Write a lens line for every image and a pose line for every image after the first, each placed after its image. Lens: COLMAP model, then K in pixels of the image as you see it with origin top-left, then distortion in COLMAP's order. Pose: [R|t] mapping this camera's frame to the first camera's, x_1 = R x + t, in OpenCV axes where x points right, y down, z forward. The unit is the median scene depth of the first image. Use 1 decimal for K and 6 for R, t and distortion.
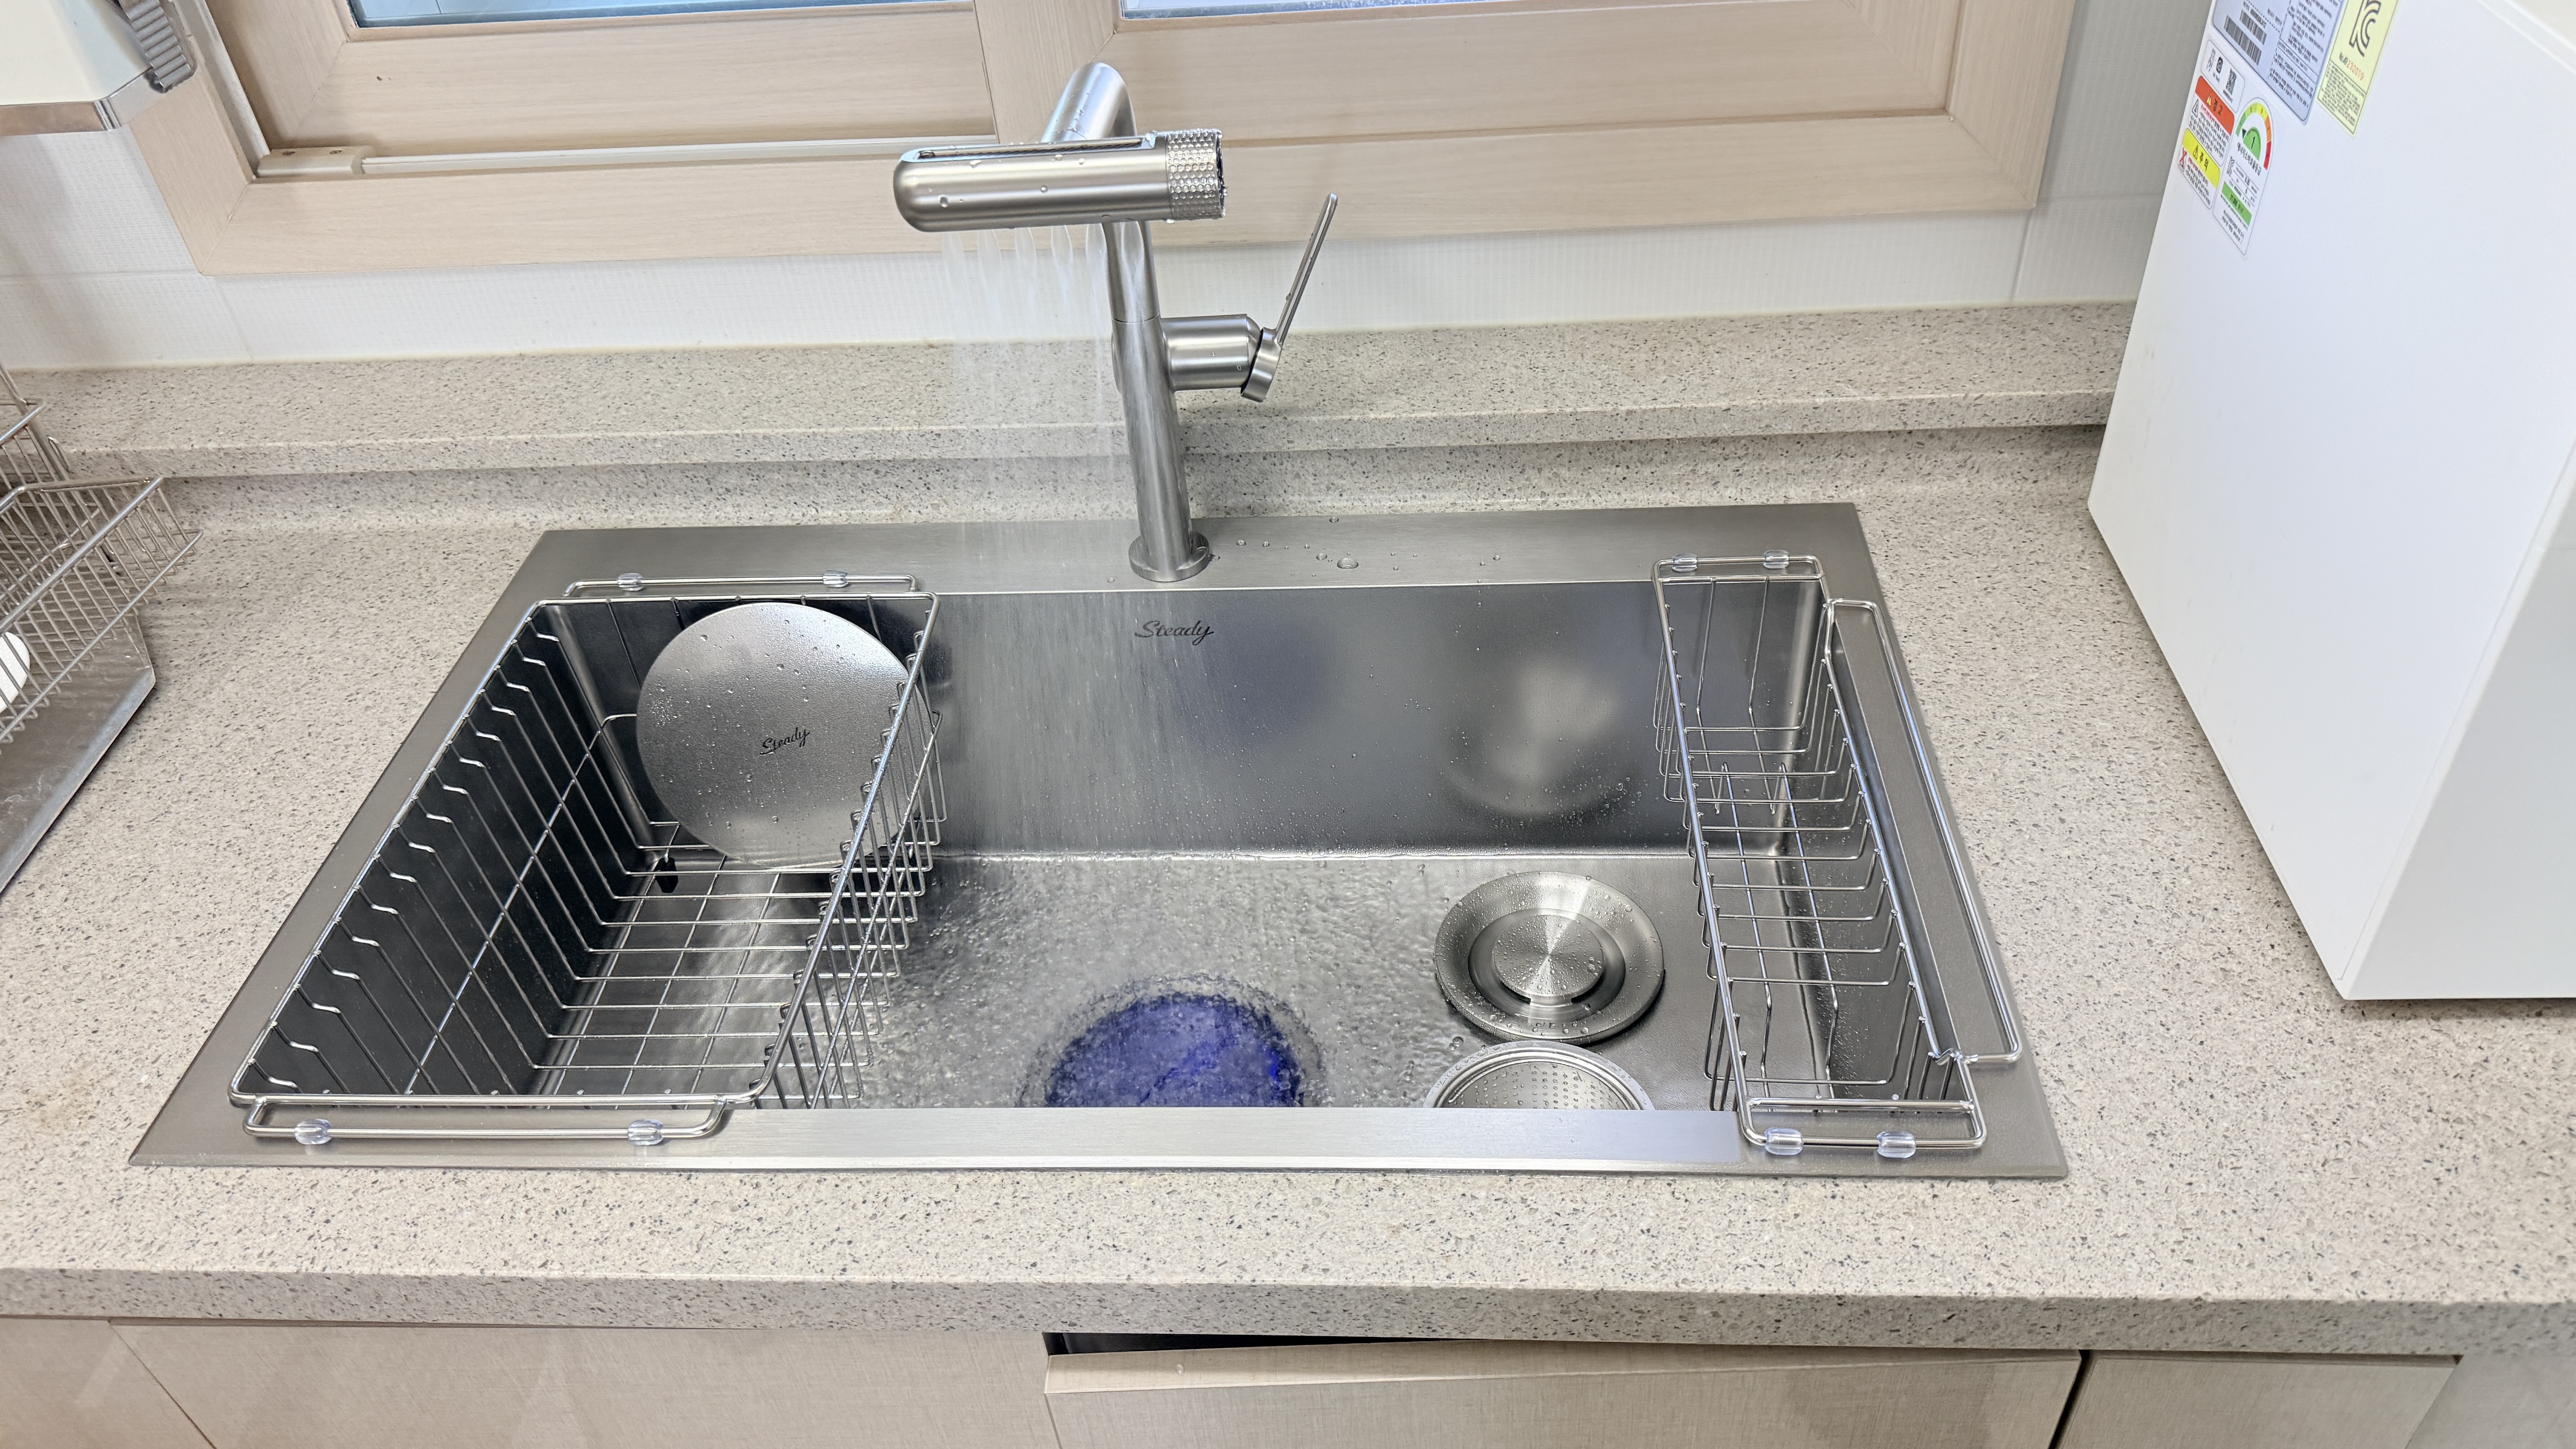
lens RADIAL K [[1832.5, 0, 1285.7], [0, 1832.5, 747.5], [0, 0, 1]] dist [0.039334, -0.054837]
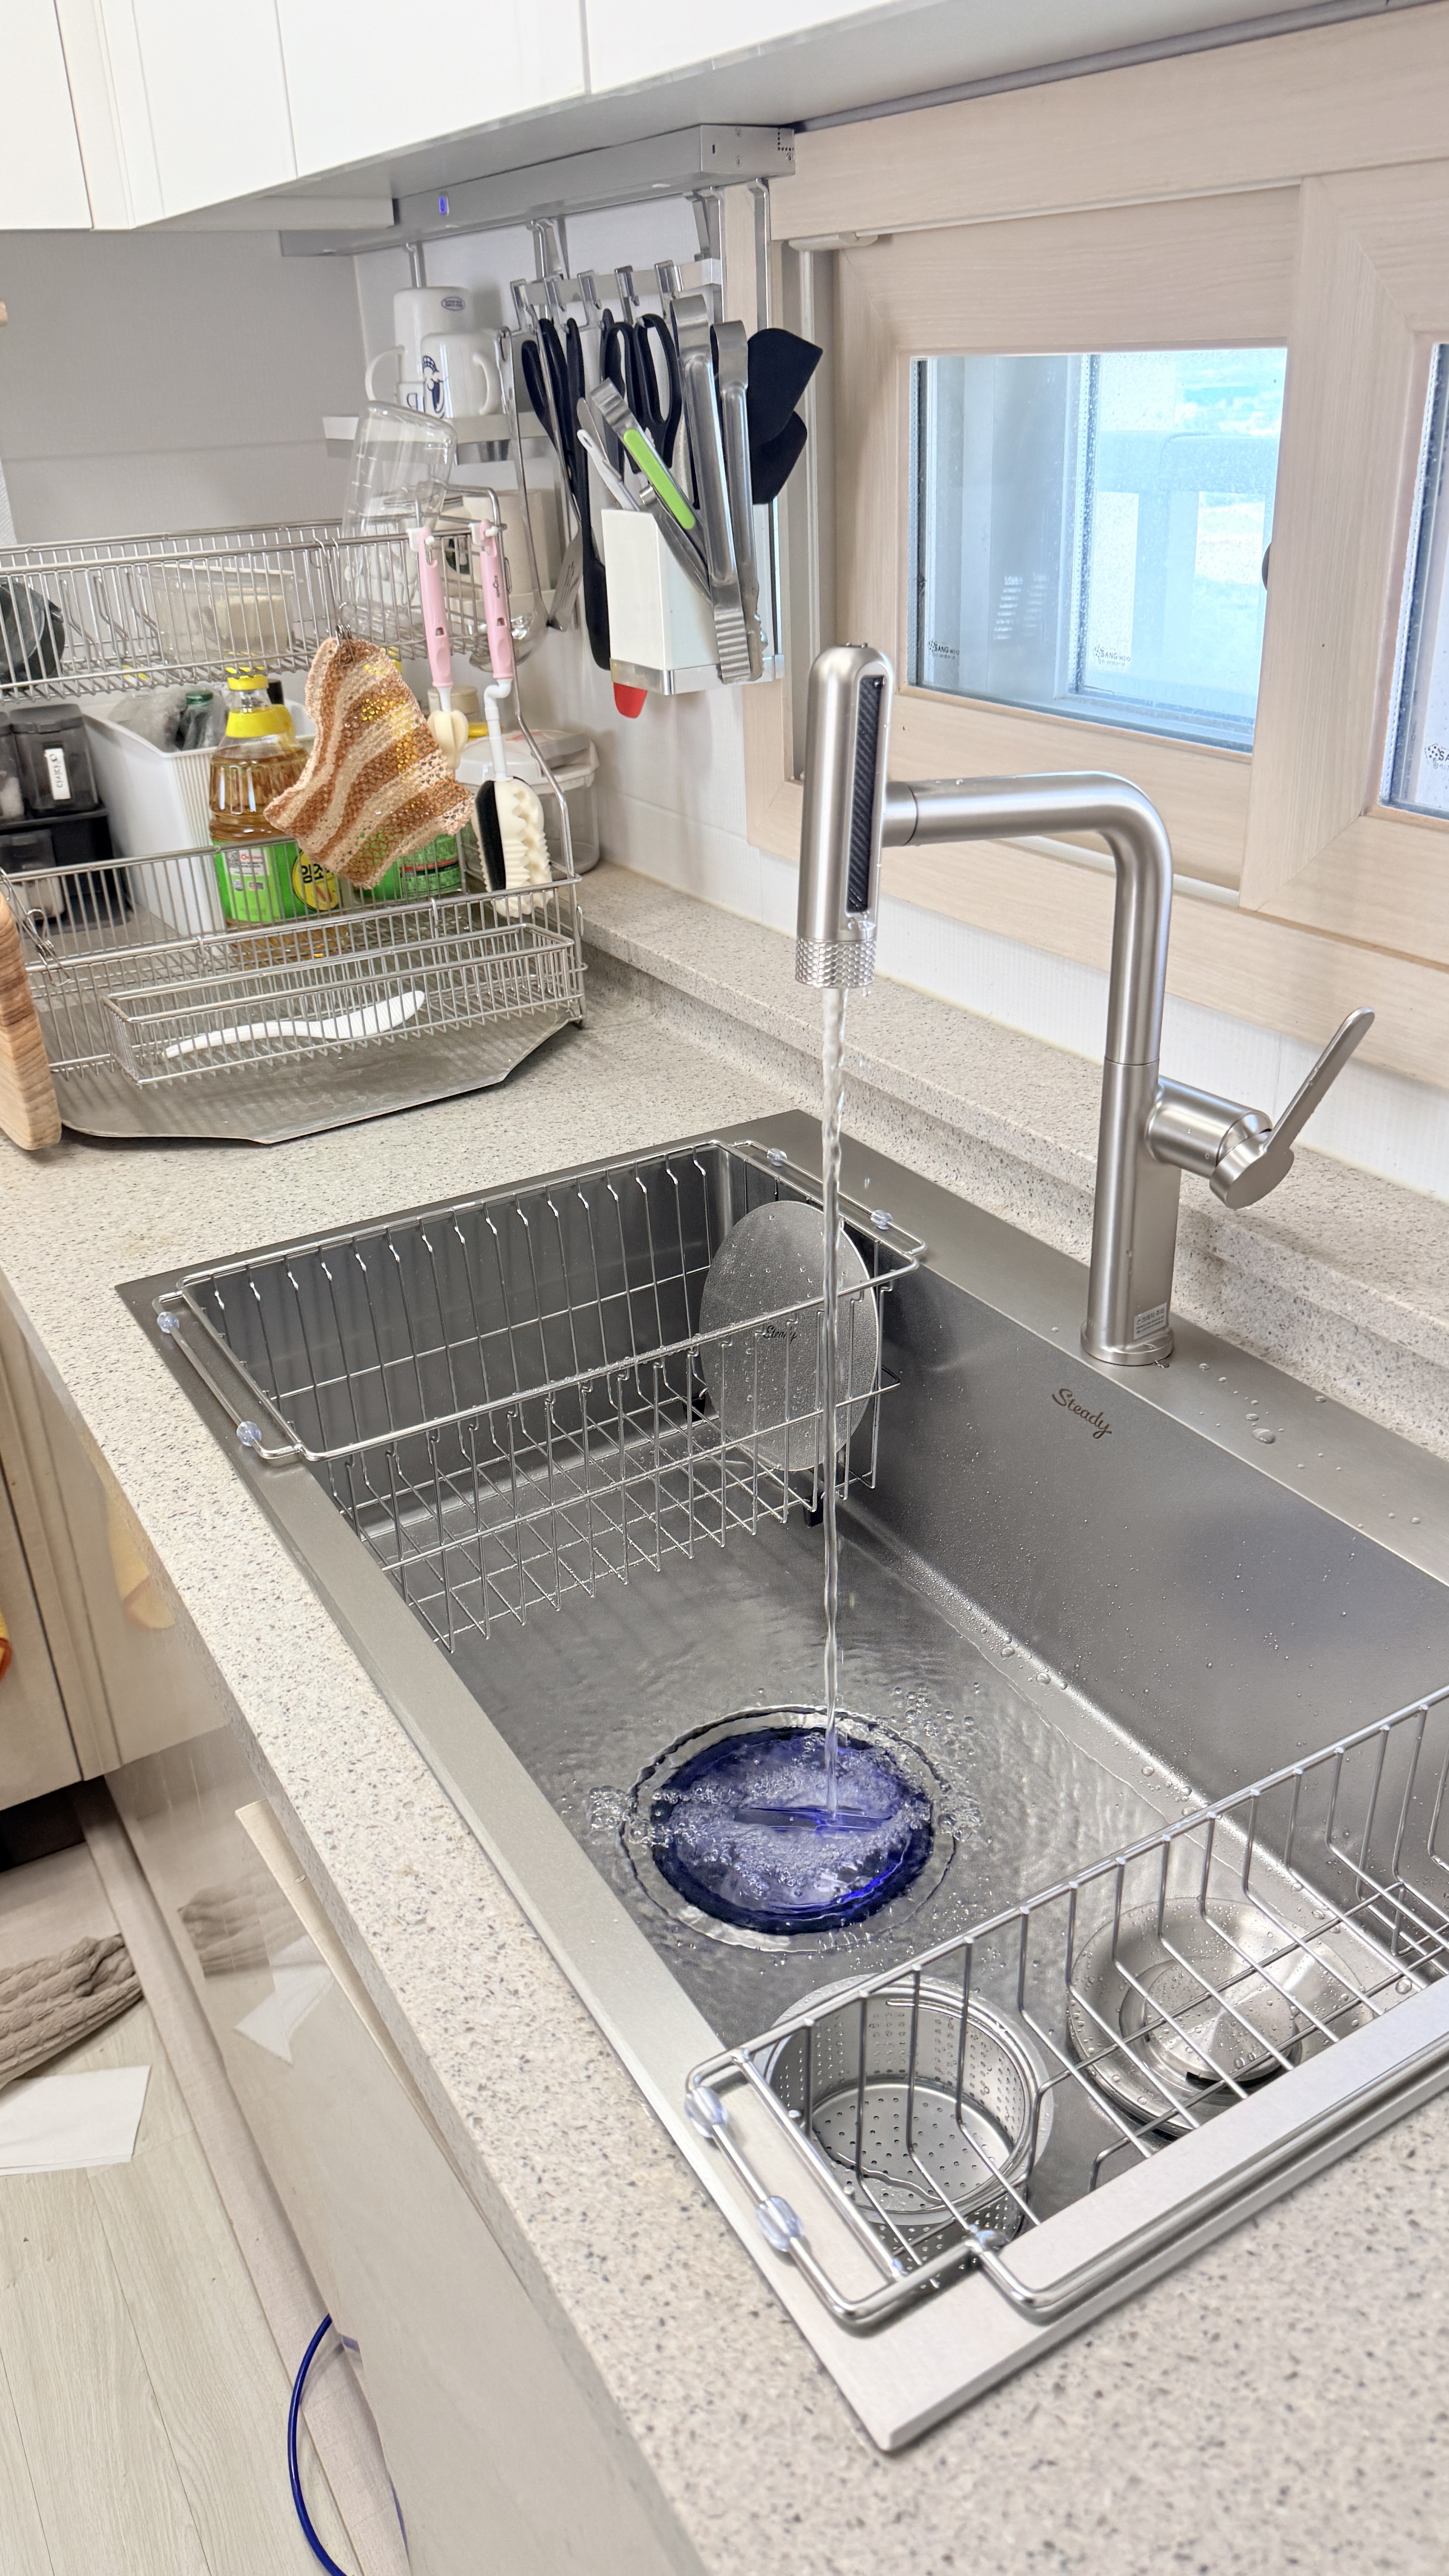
lens RADIAL K [[1832.5, 0, 743.7], [0, 1832.5, 1281.5], [0, 0, 1]] dist [0.039334, -0.054837]
pose [[0.552627, 0.401673, -0.730248, 0.523661], [-0.532724, 0.844078, 0.061137, -0.091157], [0.640944, 0.355235, 0.680441, 0.280581]]
